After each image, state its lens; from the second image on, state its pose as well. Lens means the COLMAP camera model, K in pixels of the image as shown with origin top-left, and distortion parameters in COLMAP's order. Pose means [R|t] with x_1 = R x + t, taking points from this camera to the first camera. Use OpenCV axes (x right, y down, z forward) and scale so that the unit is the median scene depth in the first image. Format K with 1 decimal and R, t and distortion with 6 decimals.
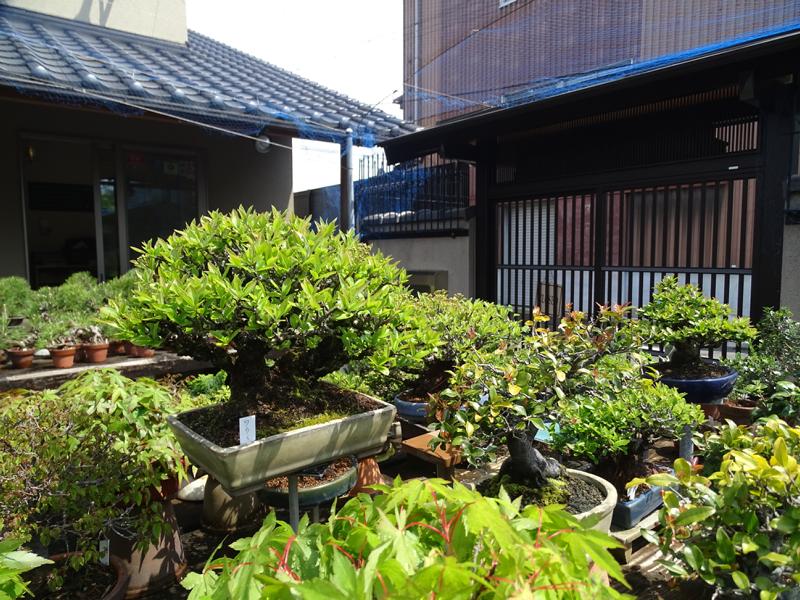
lens RADIAL K [[559.9, 0, 400.0], [0, 559.9, 300.0], [0, 0, 1]] dist [0.001026, 0.000174]
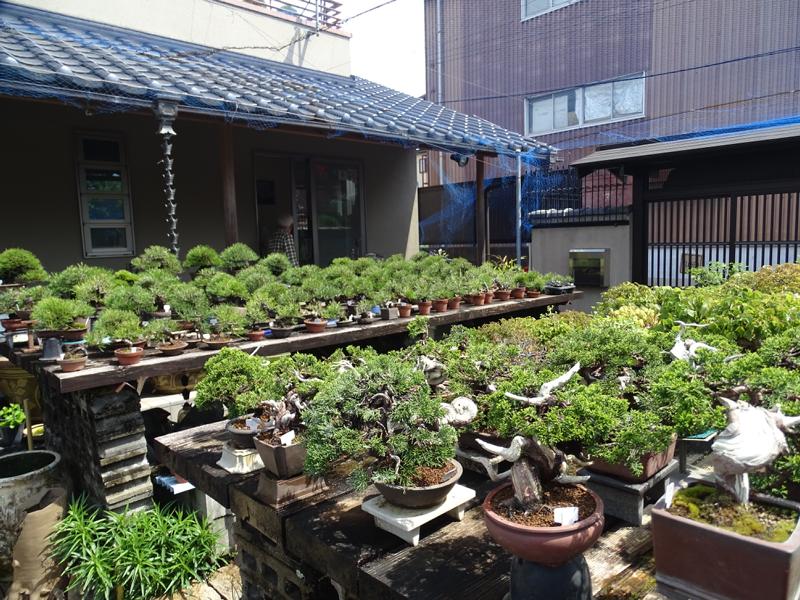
lens RADIAL K [[578.2, 0, 400.0], [0, 578.2, 300.0], [0, 0, 1]] dist [0.003467, -0.003072]
pose [[0.996083, -0.029199, 0.083466, -0.443382], [0.028172, 0.999512, 0.013459, 0.035456], [-0.083819, -0.011054, 0.996420, -0.358818]]
